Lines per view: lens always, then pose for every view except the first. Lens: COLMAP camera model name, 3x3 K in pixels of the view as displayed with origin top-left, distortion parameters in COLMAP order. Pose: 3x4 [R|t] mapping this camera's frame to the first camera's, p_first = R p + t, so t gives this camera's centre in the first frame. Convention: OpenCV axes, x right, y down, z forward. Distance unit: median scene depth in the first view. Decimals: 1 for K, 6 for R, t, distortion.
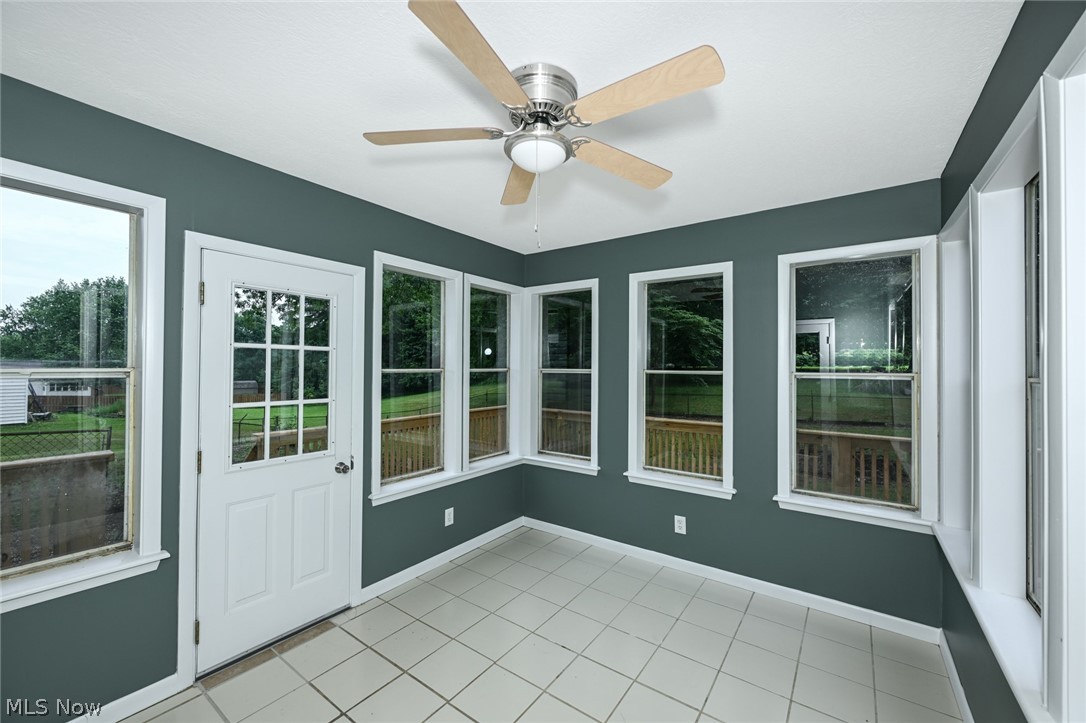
lens RADIAL K [[432.8, 0, 545.7], [0, 432.8, 362.2], [0, 0, 1]] dist [-0.000086, 0.000043]
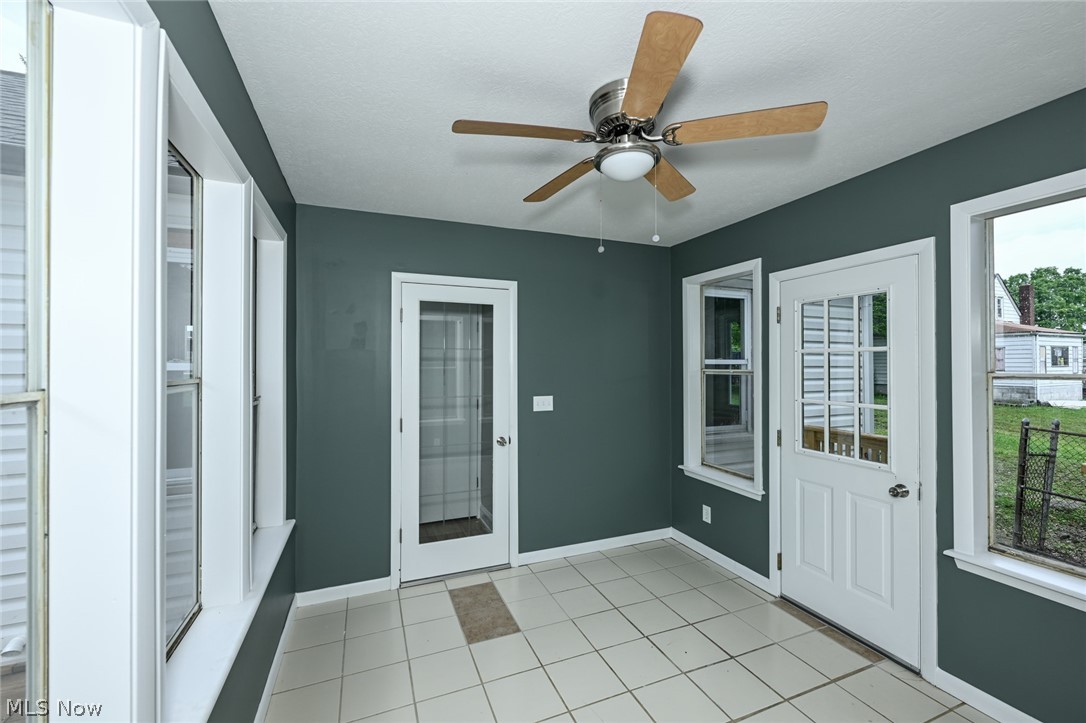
lens RADIAL K [[432.8, 0, 545.7], [0, 432.8, 362.2], [0, 0, 1]] dist [-0.000086, 0.000043]
pose [[-0.524424, -0.016298, -0.851301, 0.699692], [0.000462, 0.999811, -0.019426, 0.014763], [0.851457, -0.010581, -0.524317, 0.999551]]
